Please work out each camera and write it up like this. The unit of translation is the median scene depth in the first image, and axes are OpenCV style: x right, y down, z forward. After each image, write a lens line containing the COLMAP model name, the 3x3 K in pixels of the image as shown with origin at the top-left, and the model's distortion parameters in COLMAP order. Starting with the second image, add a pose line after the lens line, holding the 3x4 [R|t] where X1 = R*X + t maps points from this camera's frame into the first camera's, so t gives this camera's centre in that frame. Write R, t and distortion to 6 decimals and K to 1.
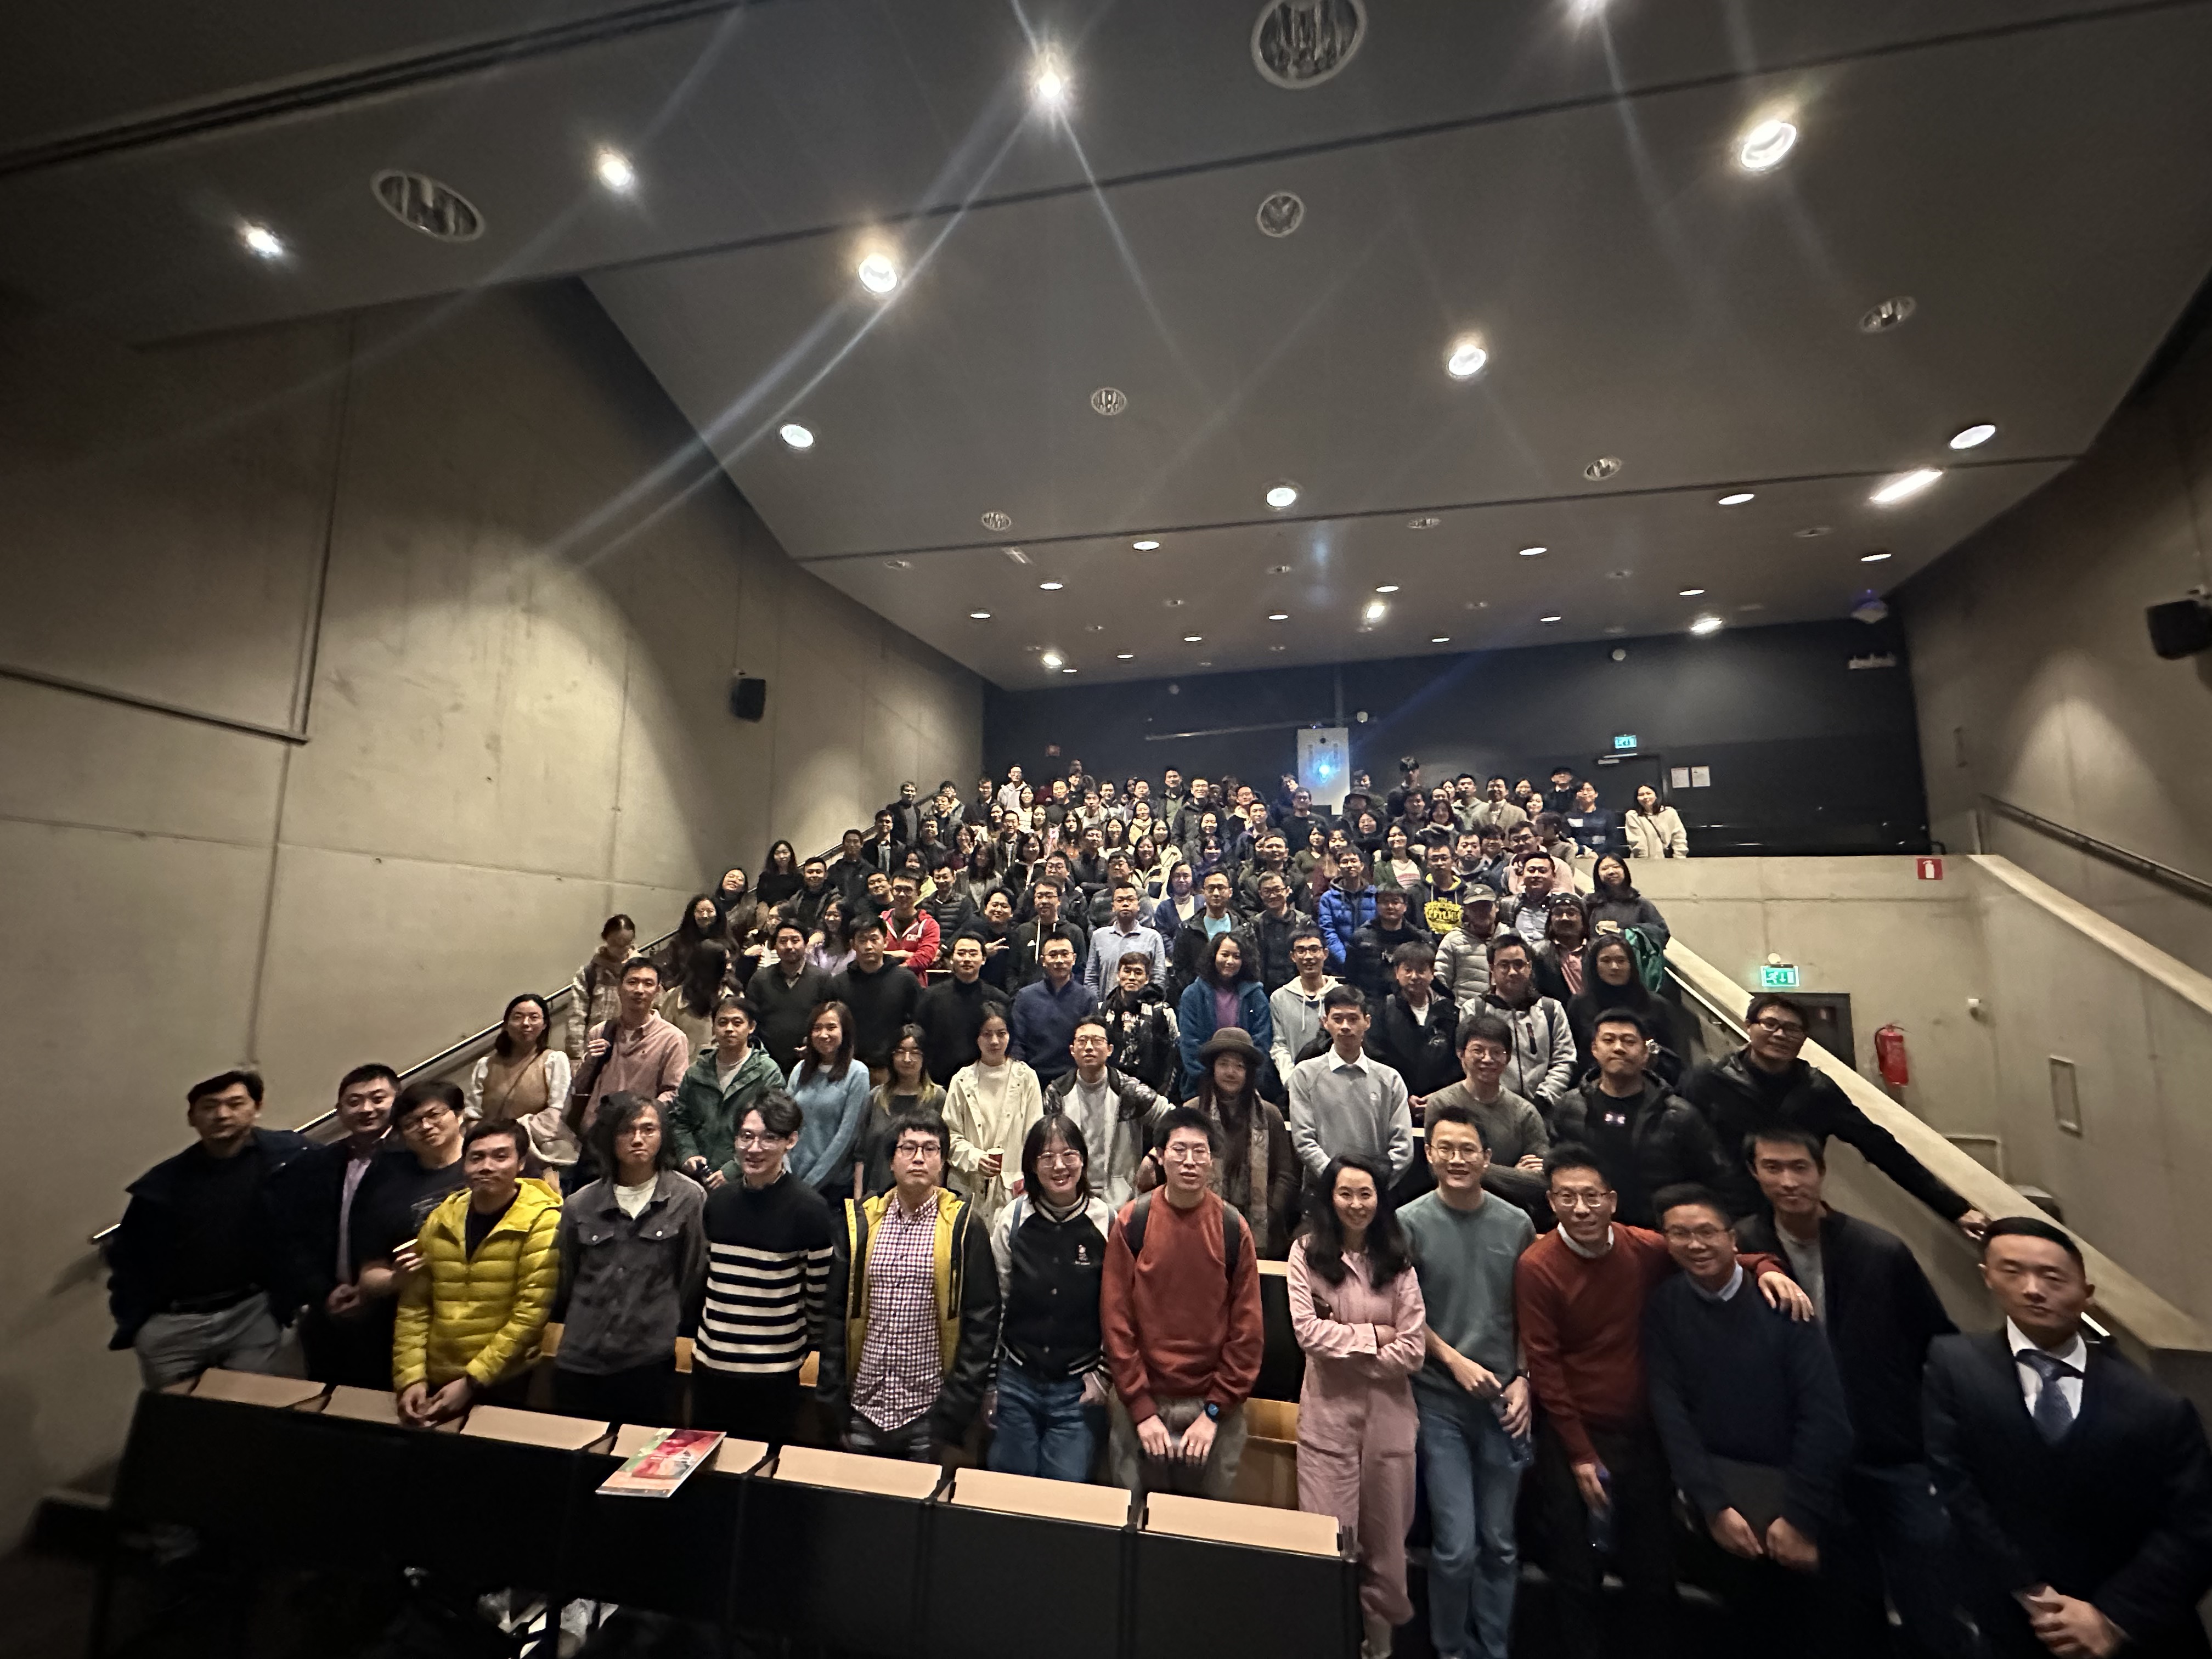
lens RADIAL K [[873.9, 0, 1106.0], [0, 873.9, 829.5], [0, 0, 1]] dist [-0.002121, -0.000260]
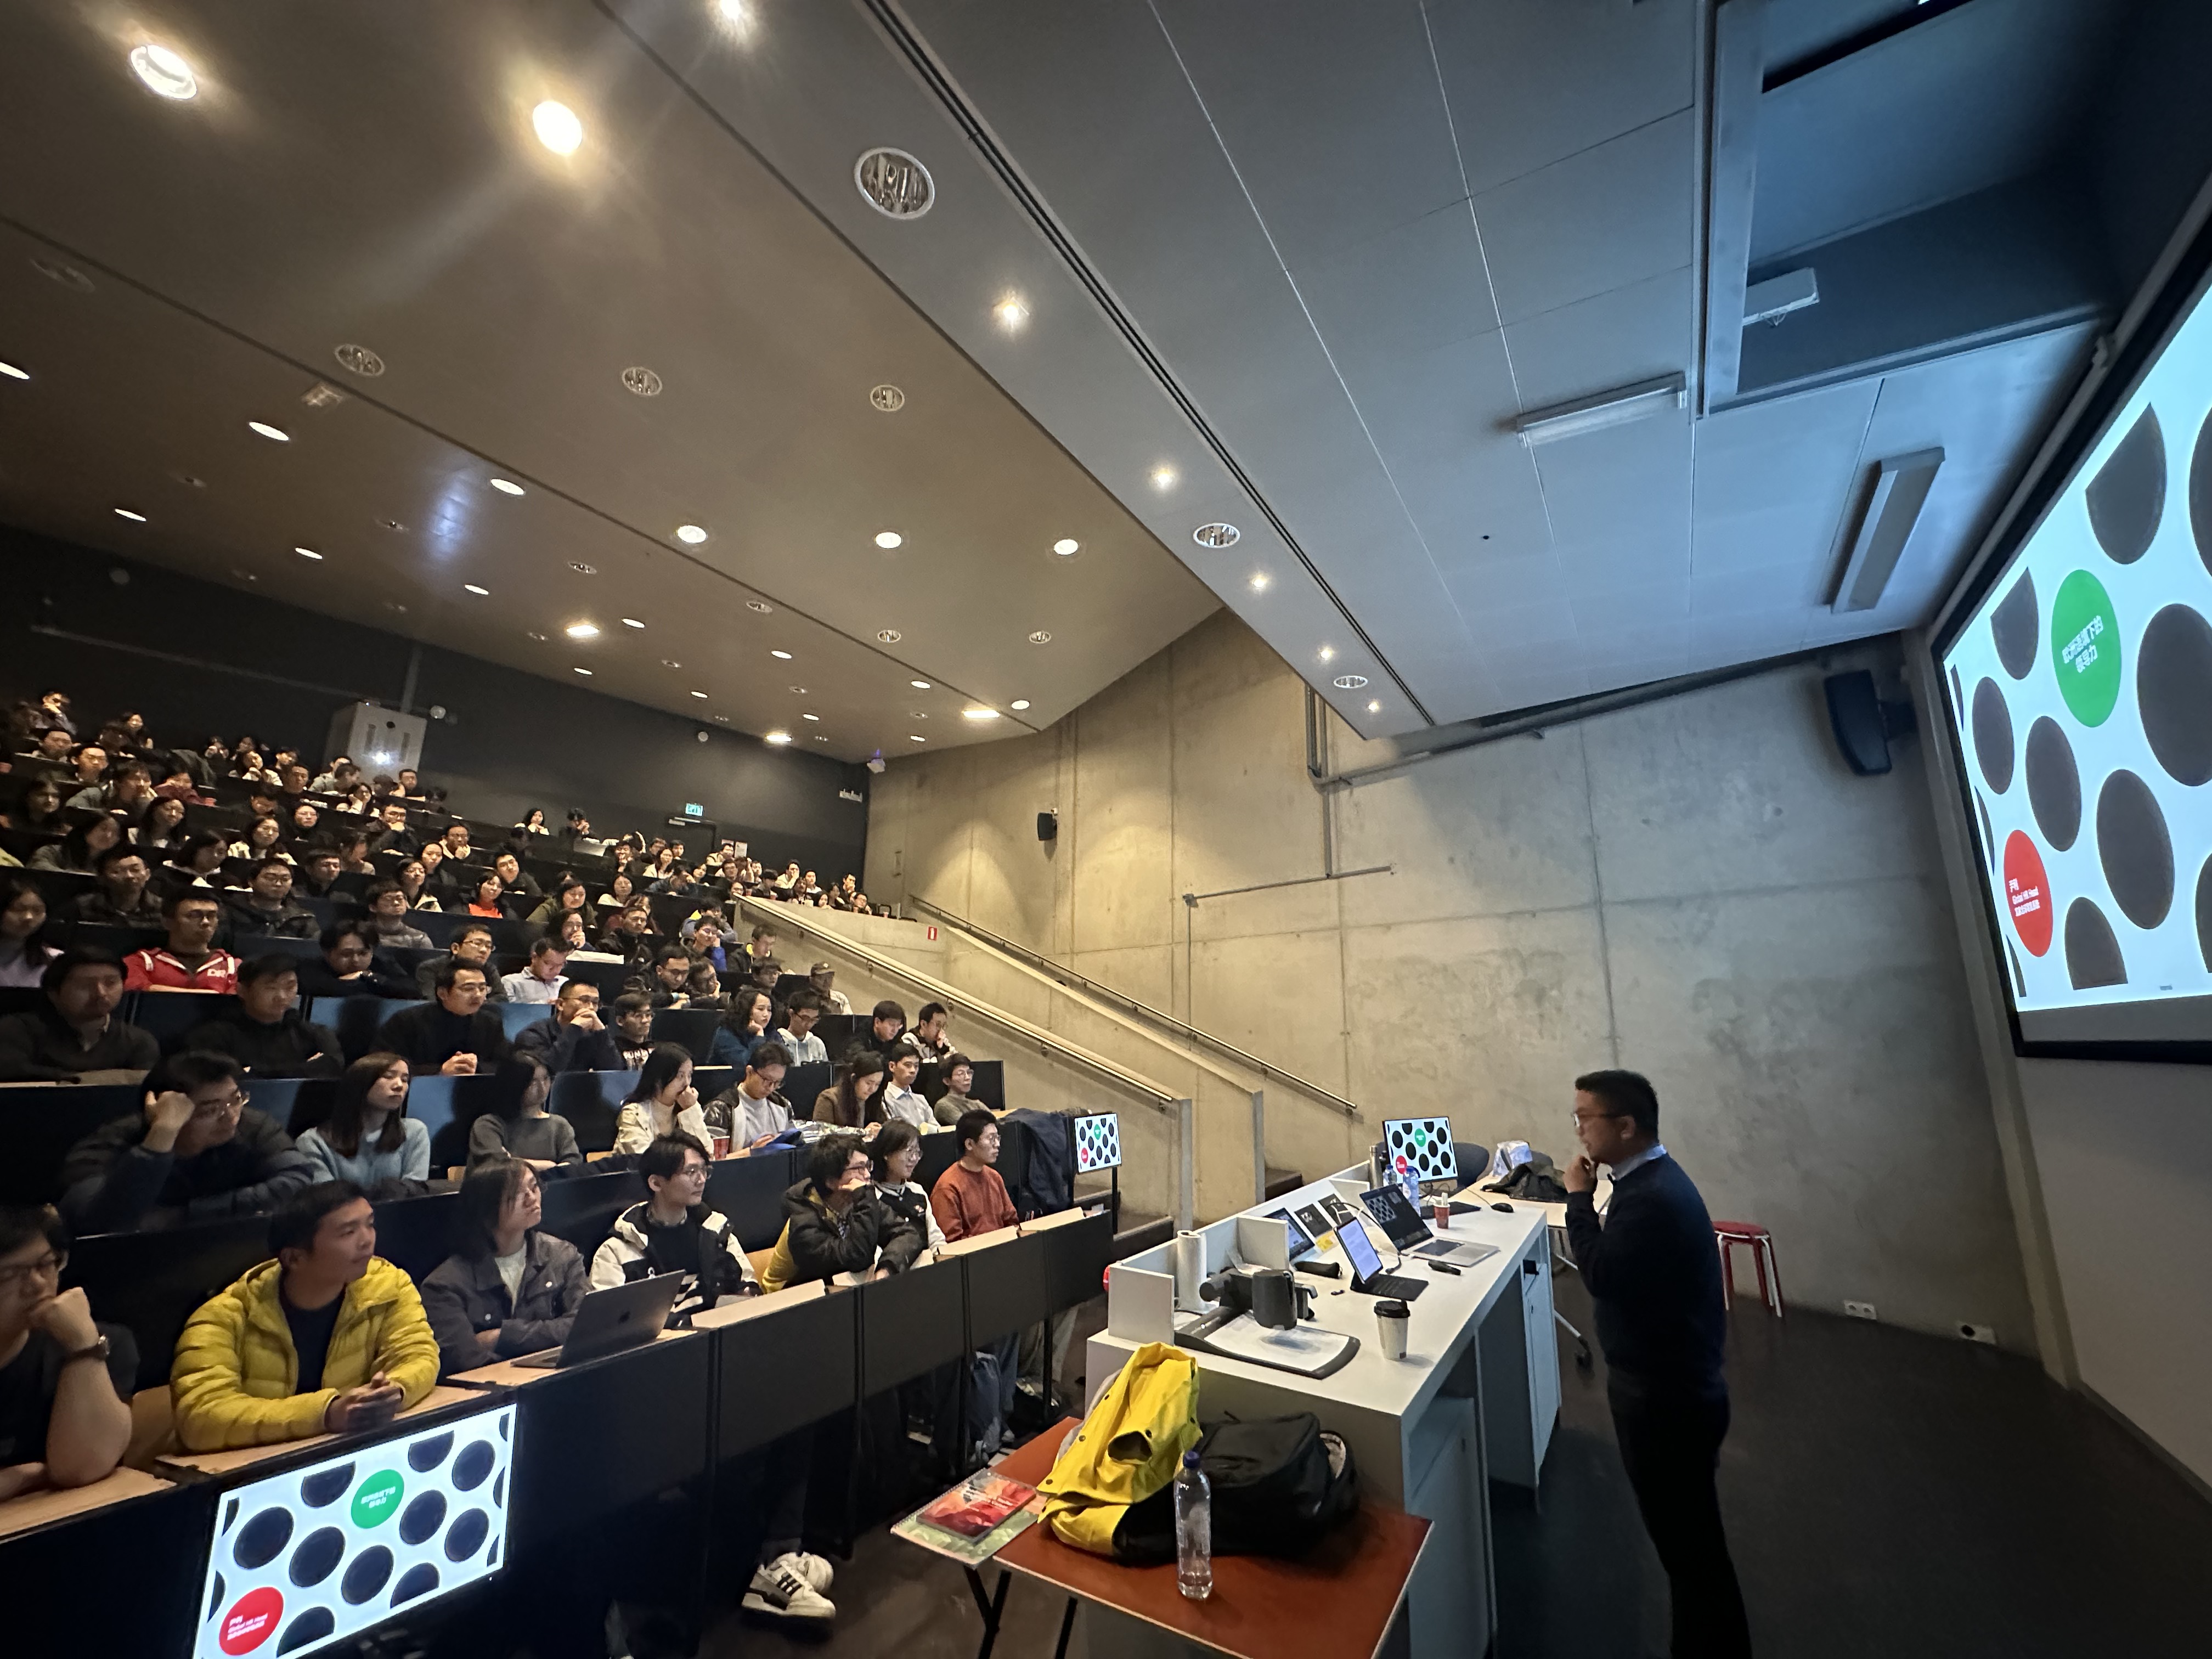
lens RADIAL K [[873.9, 0, 1106.0], [0, 873.9, 829.5], [0, 0, 1]] dist [-0.002121, -0.000260]
pose [[0.353393, 0.207015, 0.912282, -0.320386], [-0.136251, 0.976198, -0.168739, 0.056629], [-0.925499, -0.064668, 0.373188, 0.053340]]
